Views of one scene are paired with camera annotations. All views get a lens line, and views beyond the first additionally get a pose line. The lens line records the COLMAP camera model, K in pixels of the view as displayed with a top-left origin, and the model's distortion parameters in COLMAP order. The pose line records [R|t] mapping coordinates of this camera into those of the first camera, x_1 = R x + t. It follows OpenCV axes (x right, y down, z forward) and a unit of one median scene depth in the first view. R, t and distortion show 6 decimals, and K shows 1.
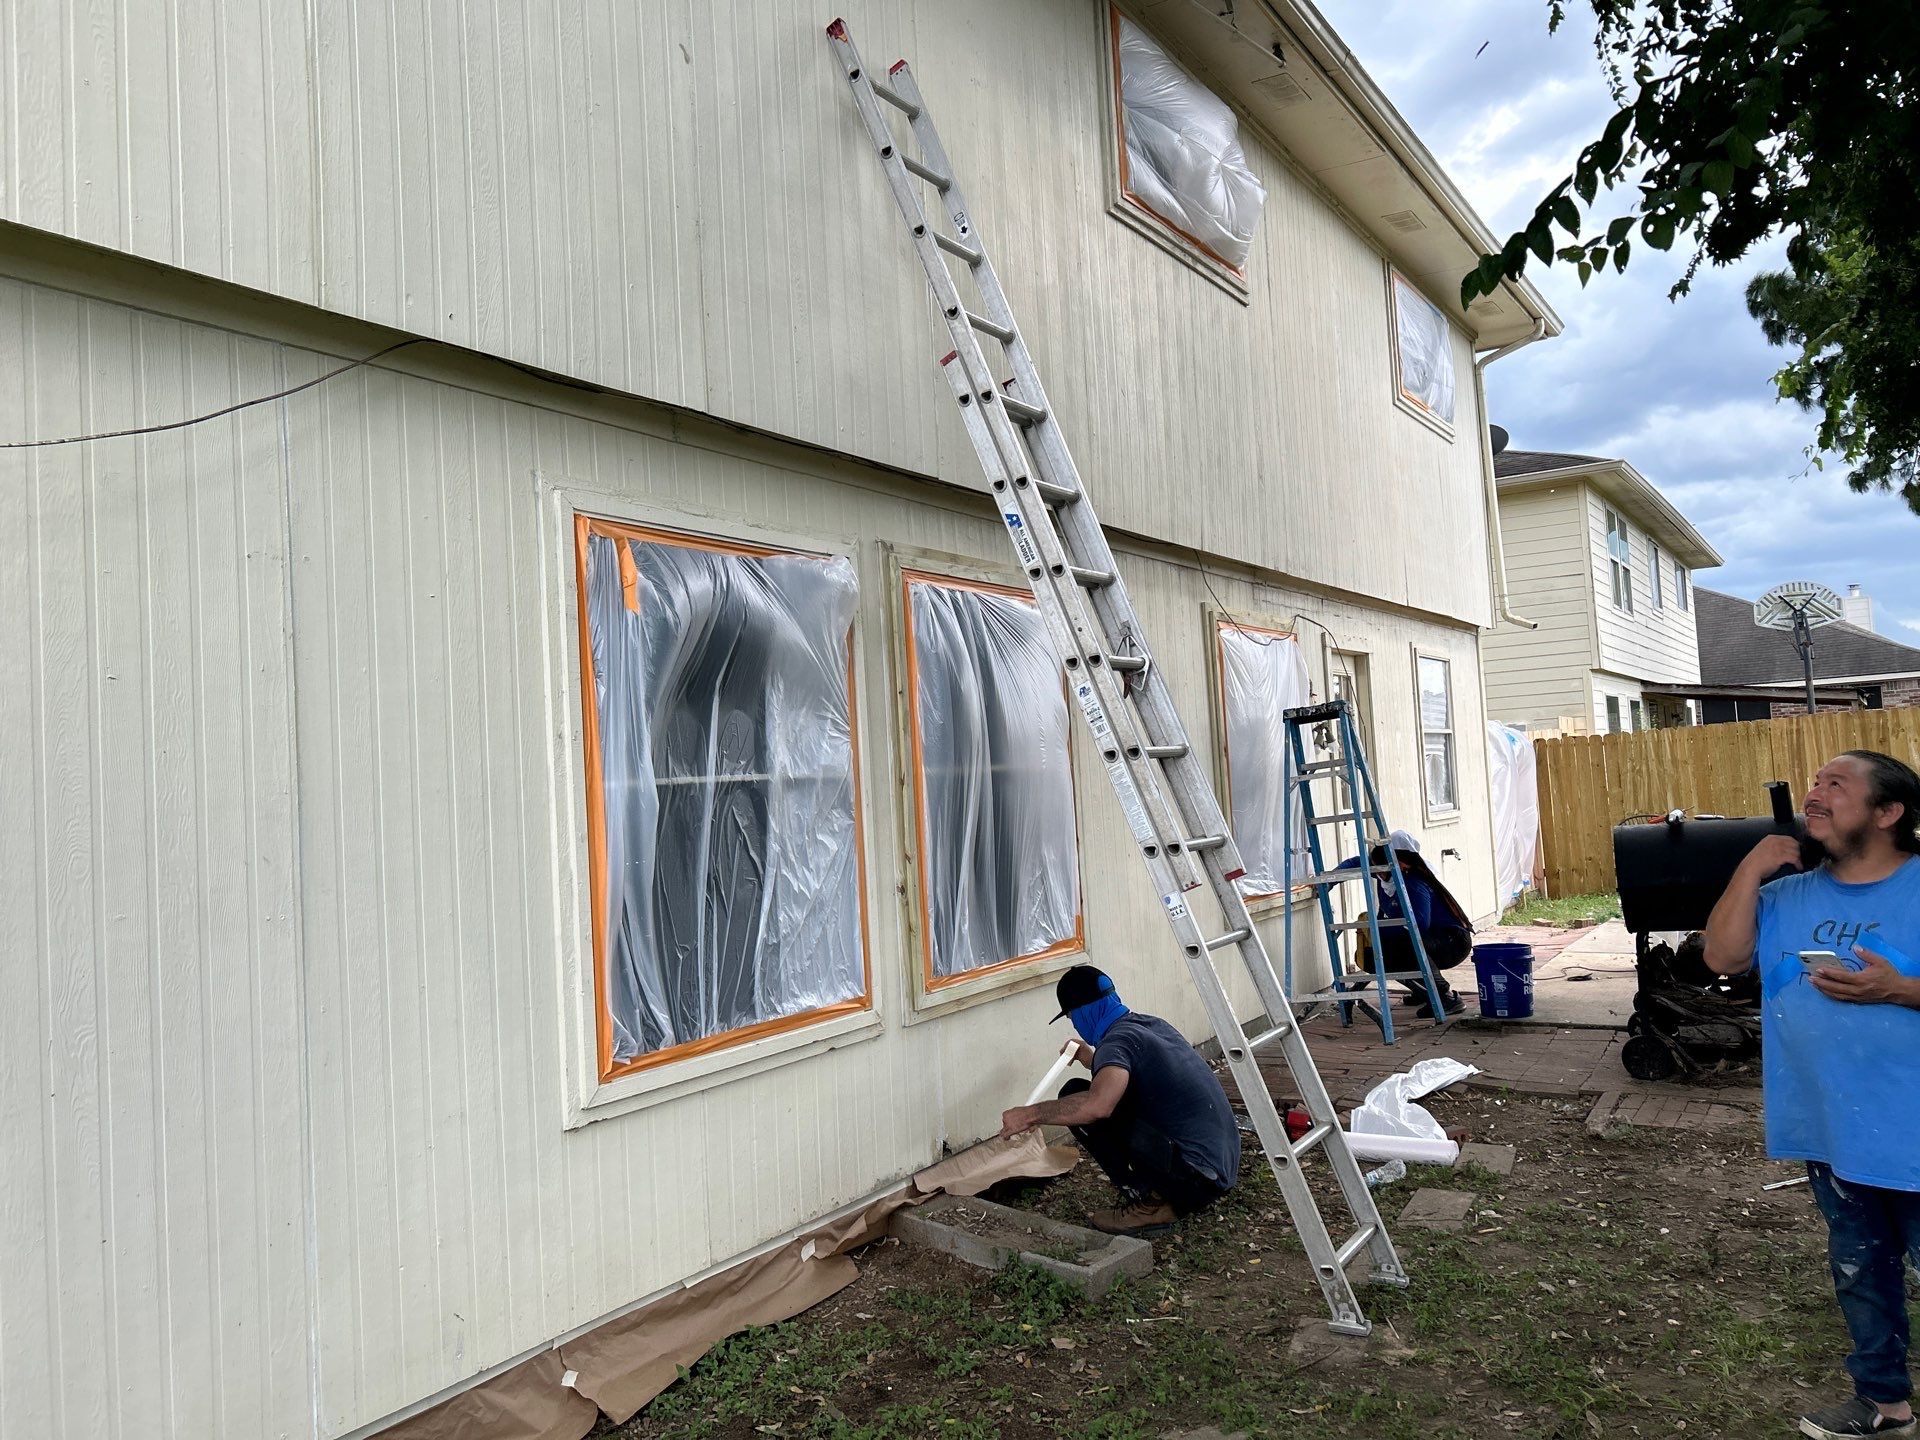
lens RADIAL K [[1445.9, 0, 966.8], [0, 1445.9, 722.2], [0, 0, 1]] dist [0.053434, -0.060542]
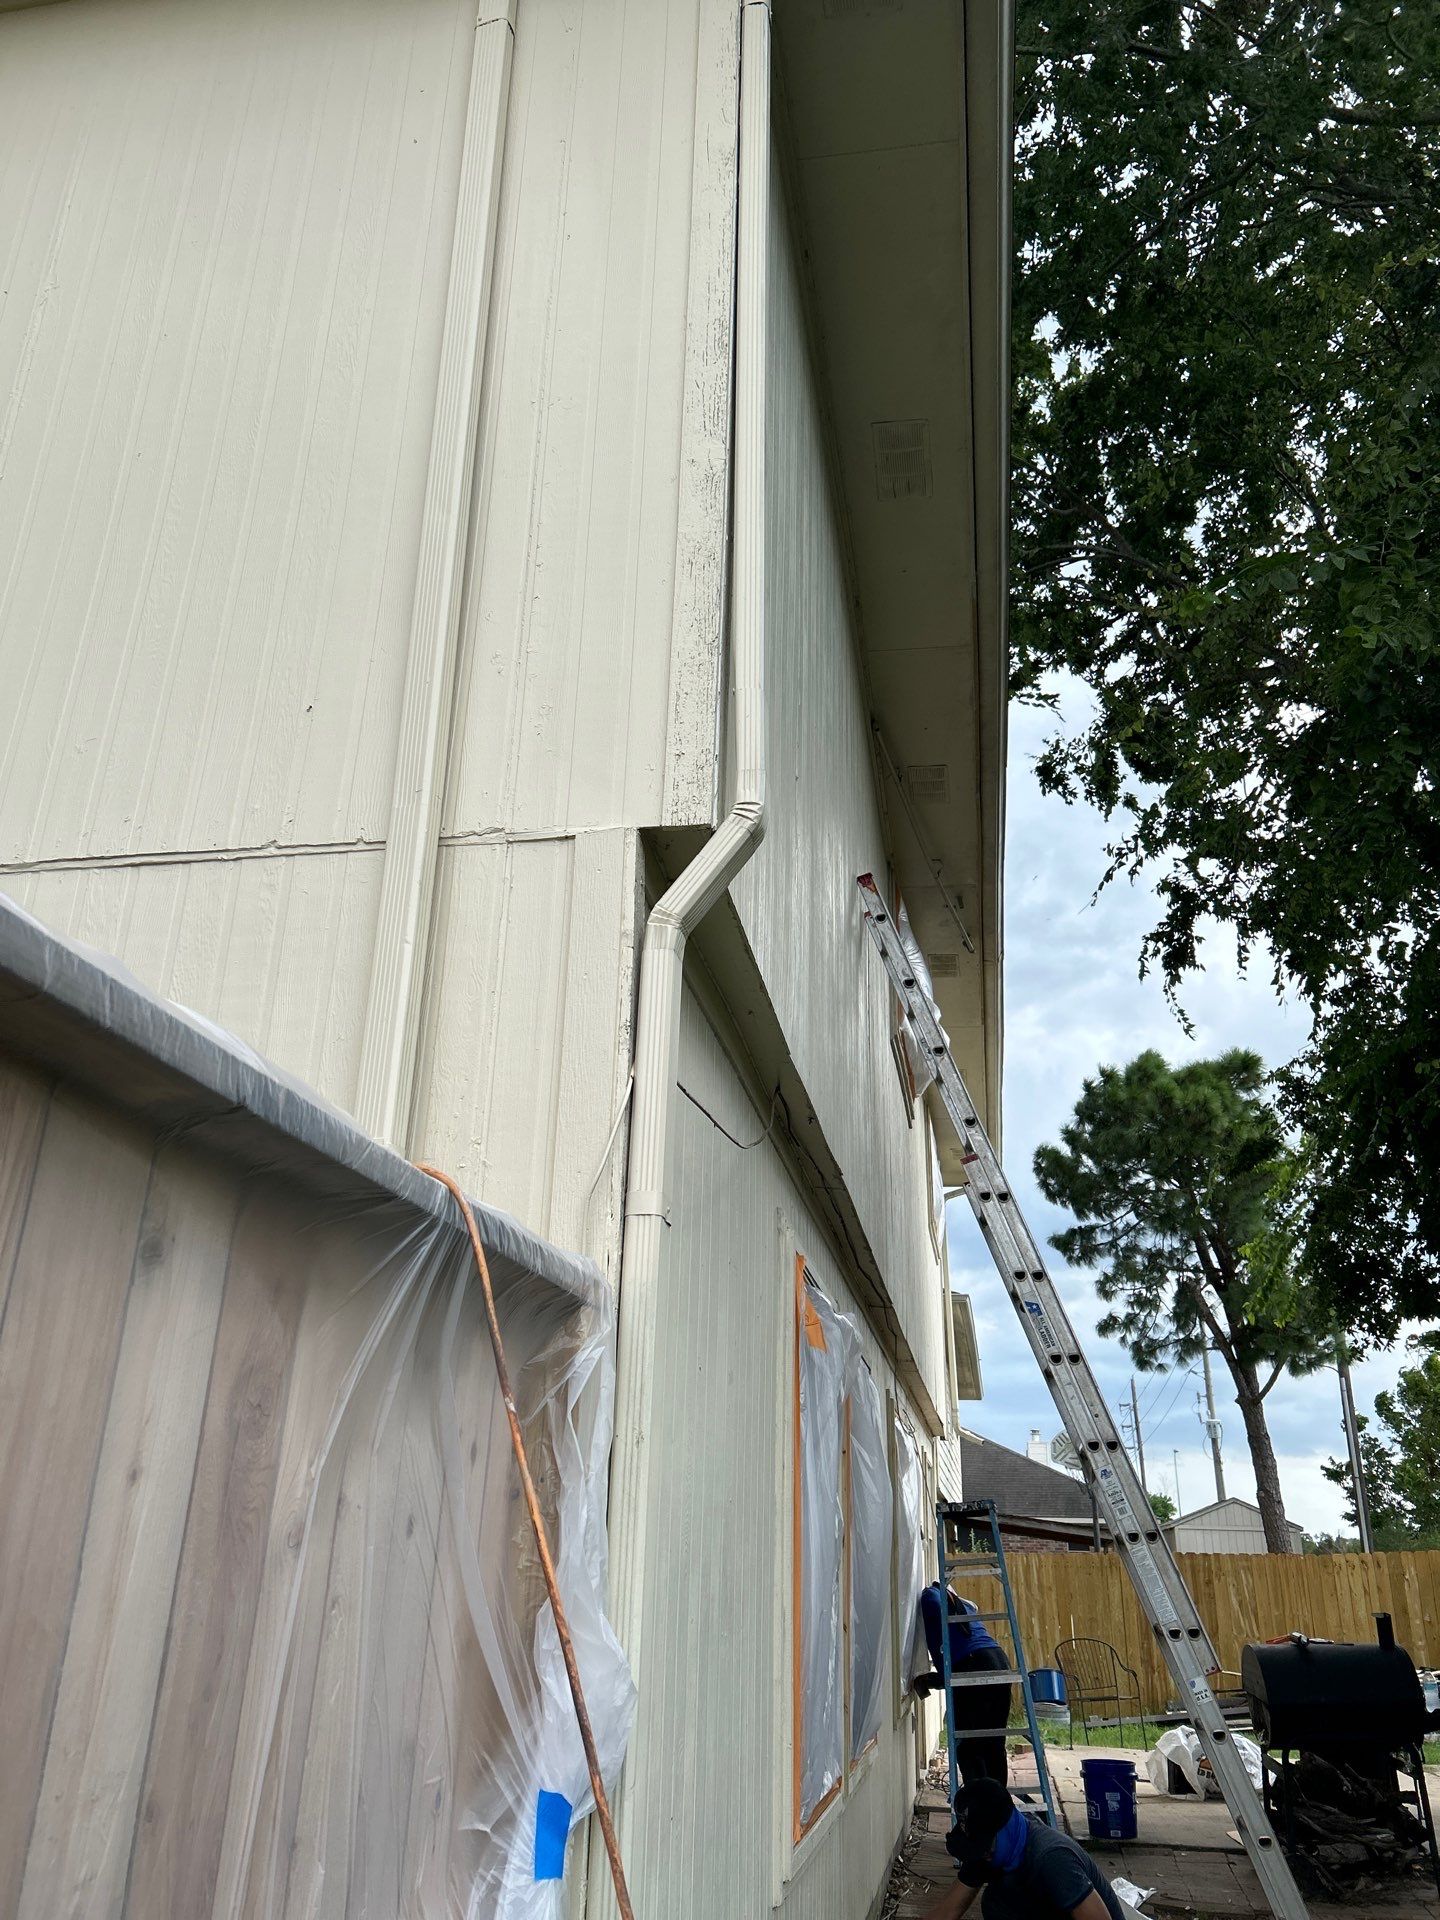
lens RADIAL K [[1436.2, 0, 720.0], [0, 1436.2, 960.0], [0, 0, 1]] dist [0.056058, -0.063469]
pose [[0.922496, 0.220900, 0.316551, -0.363827], [-0.095265, 0.924986, -0.367867, 0.030085], [-0.374067, 0.309199, 0.874339, -0.002641]]
